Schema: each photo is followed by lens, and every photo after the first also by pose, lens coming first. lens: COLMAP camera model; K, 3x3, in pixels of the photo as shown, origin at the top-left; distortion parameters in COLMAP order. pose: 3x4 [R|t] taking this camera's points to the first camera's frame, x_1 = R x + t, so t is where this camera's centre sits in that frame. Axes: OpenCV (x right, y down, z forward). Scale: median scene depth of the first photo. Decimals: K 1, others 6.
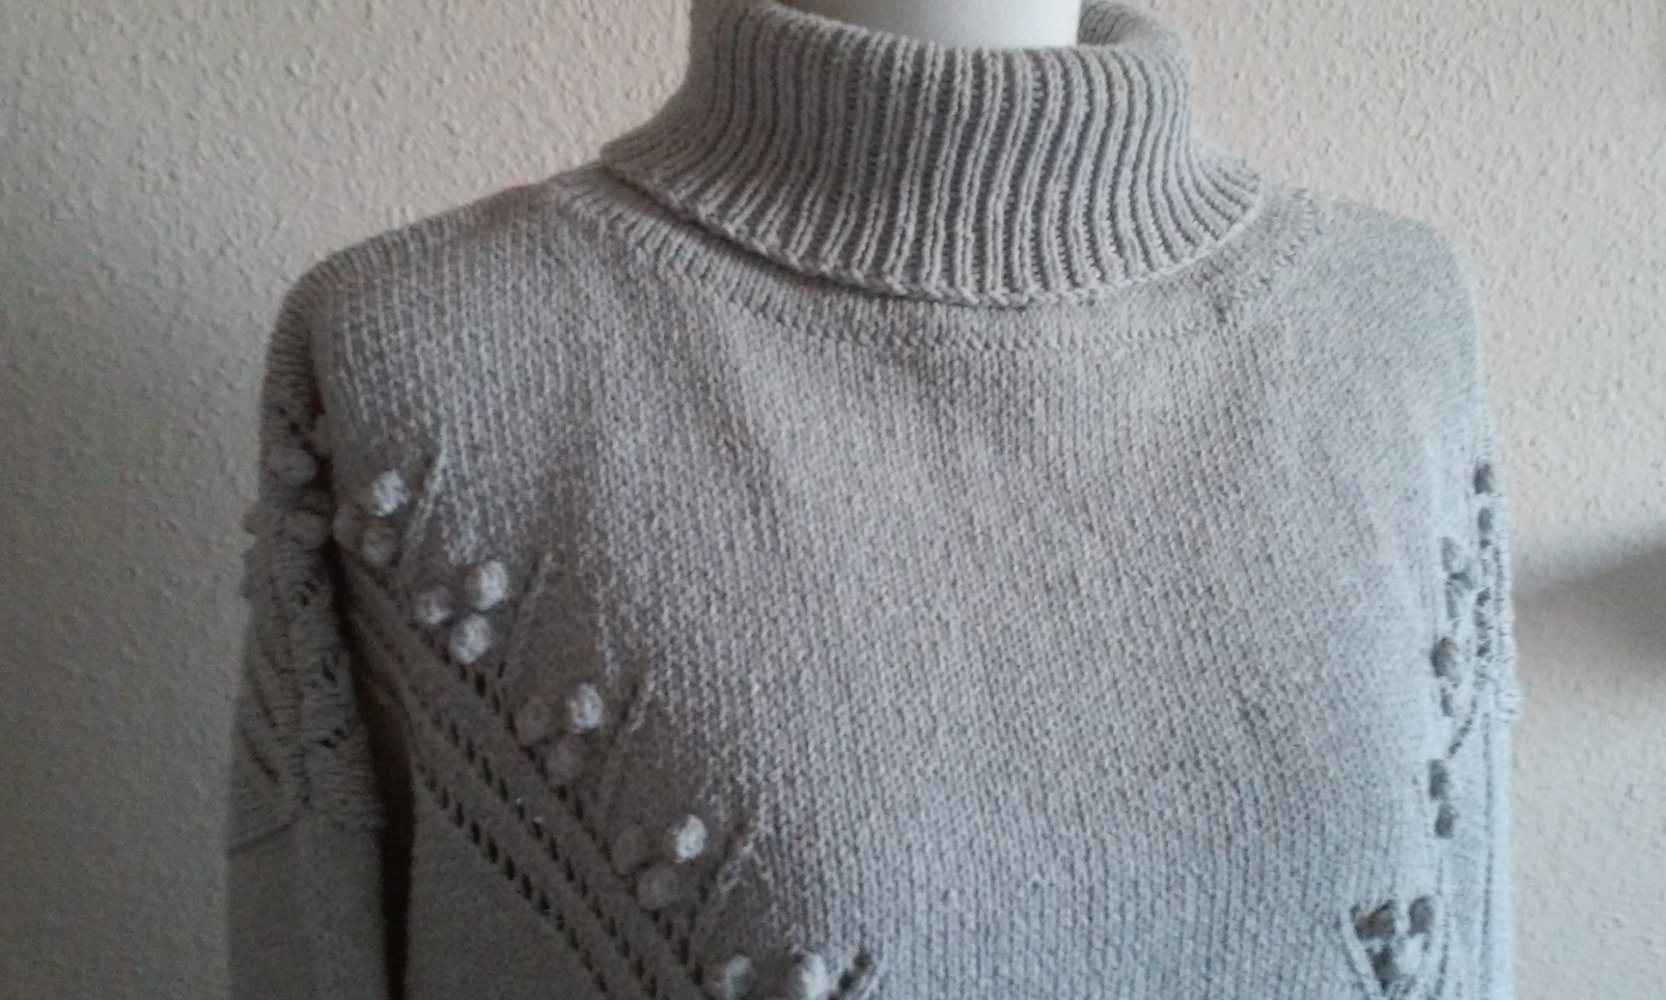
lens RADIAL K [[1903.8, 0, 847.0], [0, 1903.8, 477.5], [0, 0, 1]] dist [0.144526, -0.429555]
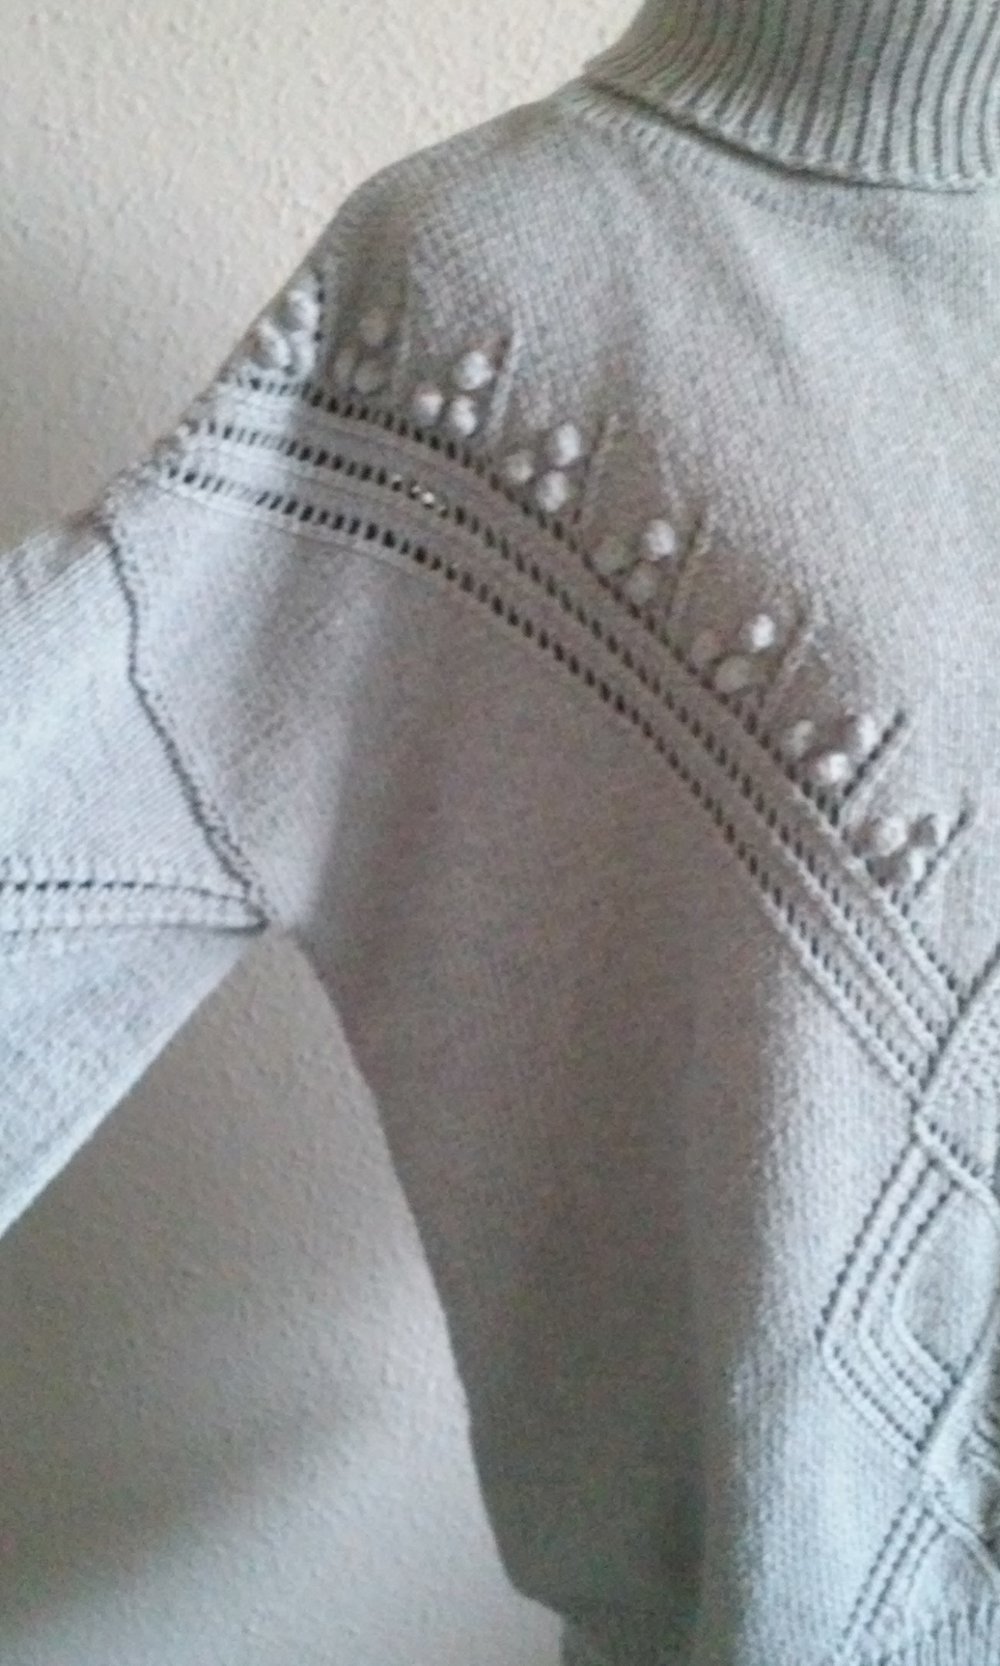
lens RADIAL K [[1903.8, 0, 534.1], [0, 1903.8, 850.5], [0, 0, 1]] dist [0.144526, -0.429555]
pose [[0.995352, -0.064905, 0.071142, -0.303856], [0.051344, 0.982661, 0.178162, 0.089929], [-0.081472, -0.173681, 0.981426, -0.229968]]
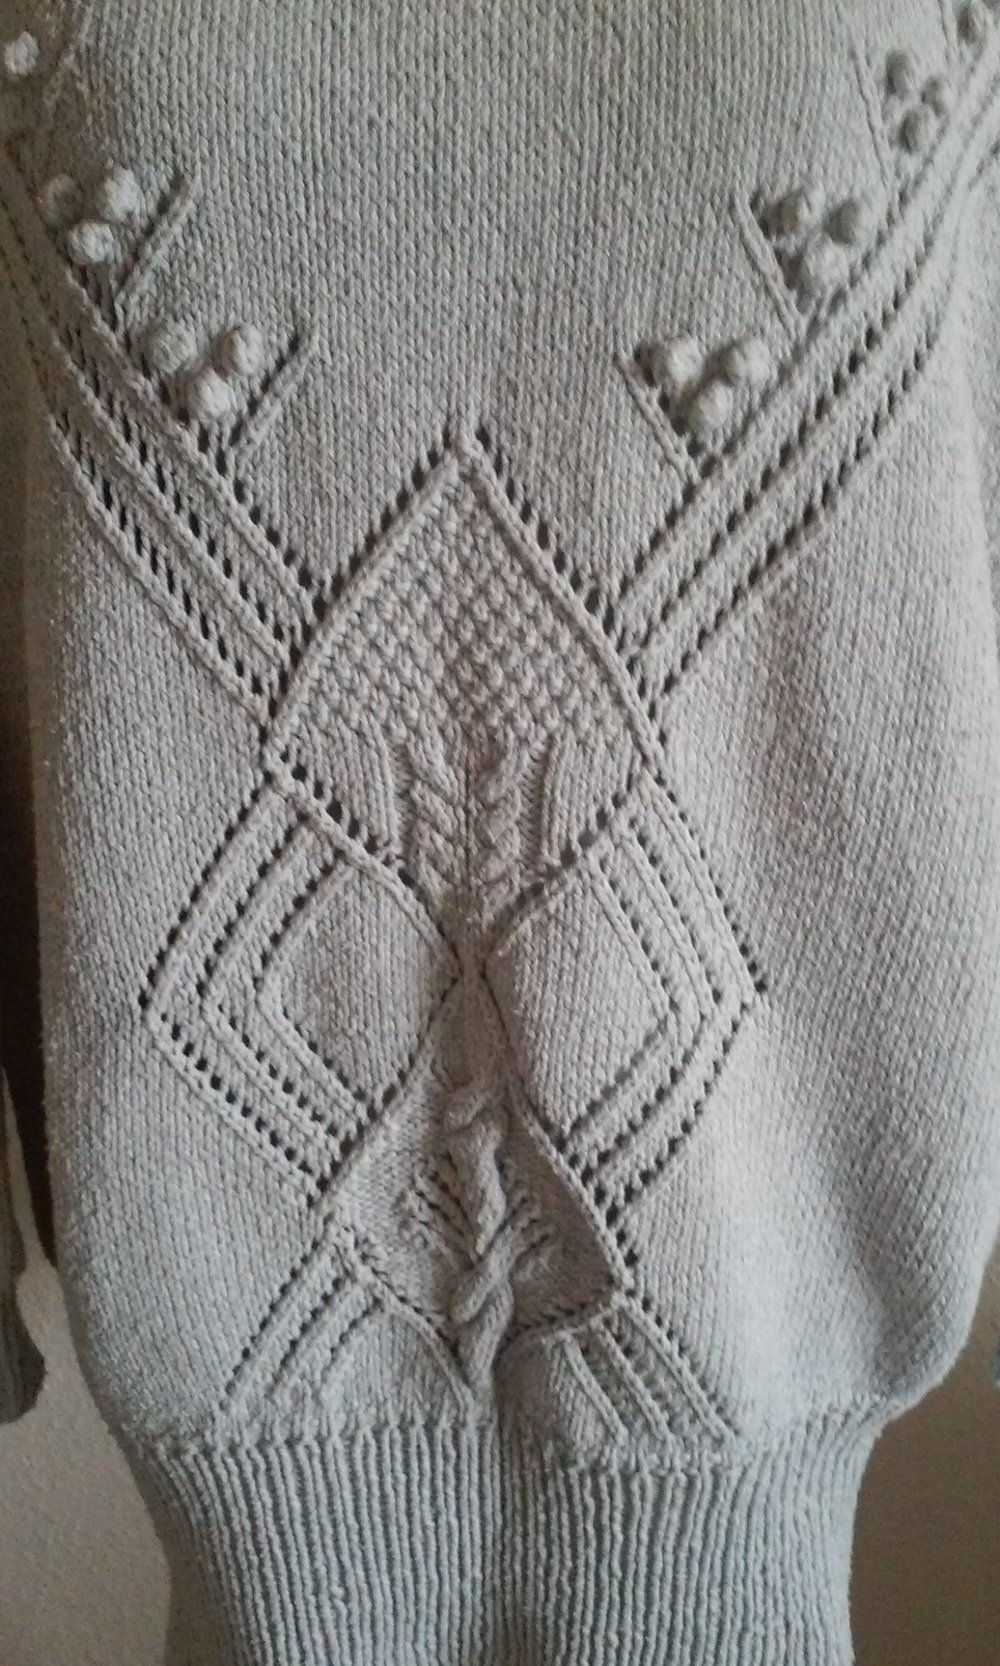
lens RADIAL K [[1903.8, 0, 534.1], [0, 1903.8, 850.5], [0, 0, 1]] dist [0.144526, -0.429555]
pose [[0.954036, 0.103672, -0.281189, 0.449819], [-0.039375, 0.973488, 0.225323, 0.325053], [0.297094, -0.203895, 0.932825, 0.067173]]
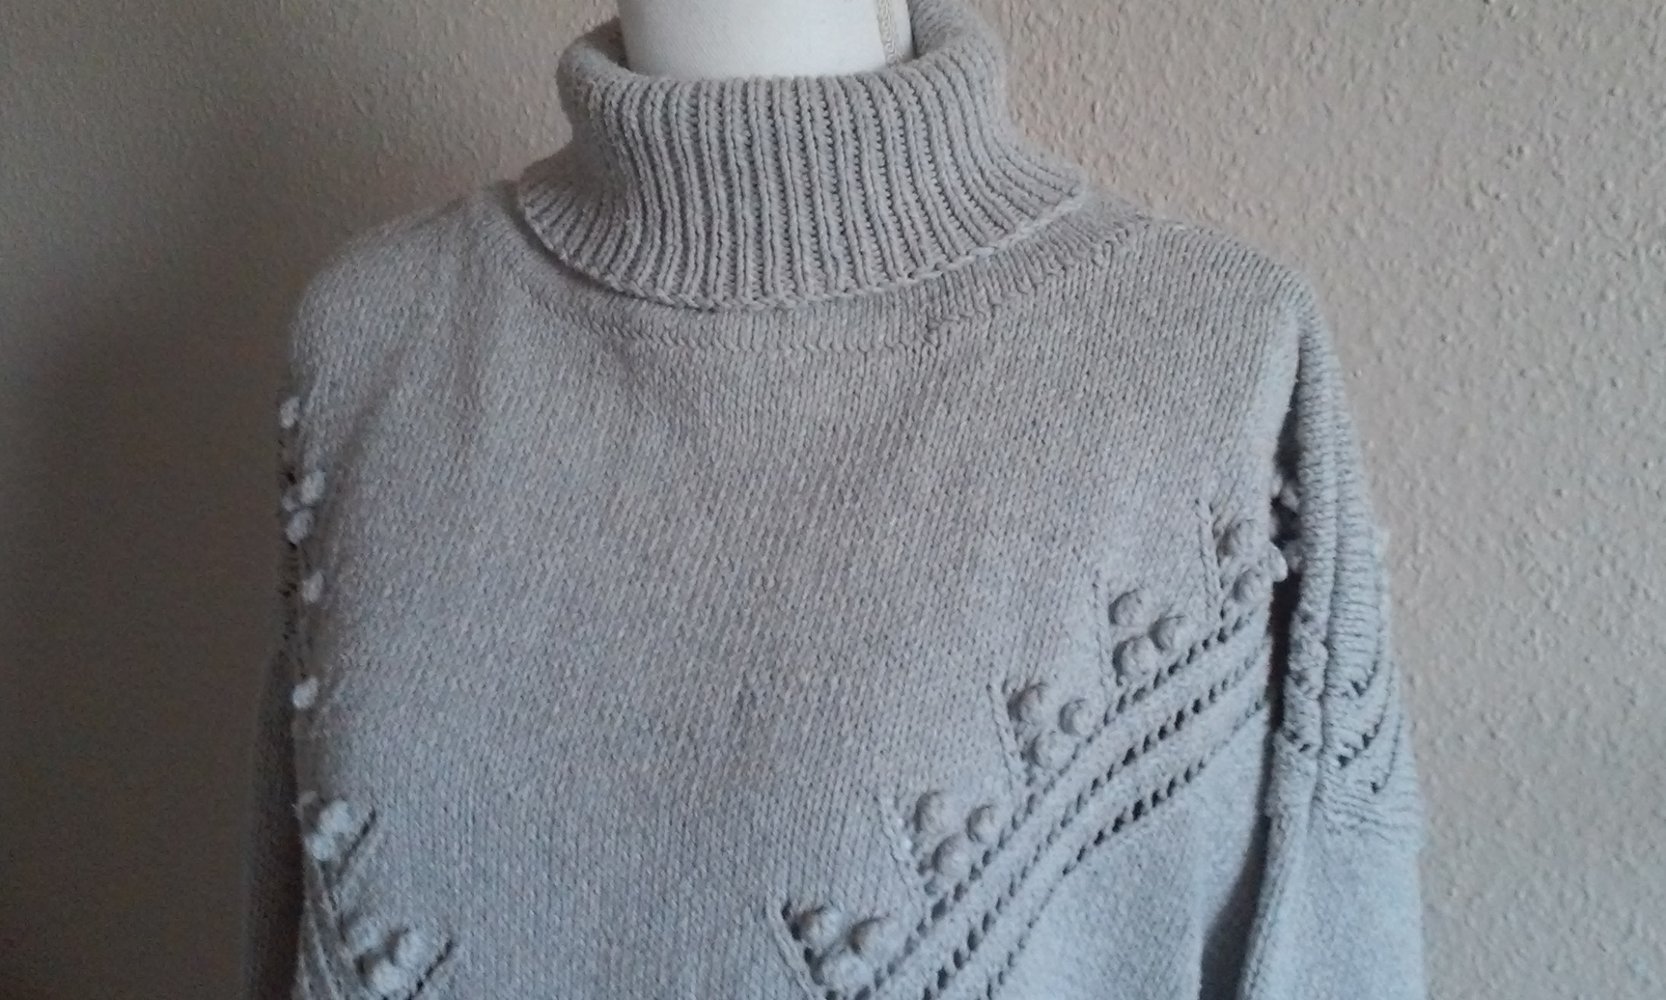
lens RADIAL K [[1903.8, 0, 847.0], [0, 1903.8, 477.5], [0, 0, 1]] dist [0.144526, -0.429555]
pose [[0.752420, 0.124053, -0.646897, 0.930441], [-0.127212, 0.990983, 0.042074, -0.052249], [0.646283, 0.050636, 0.761416, 0.220329]]
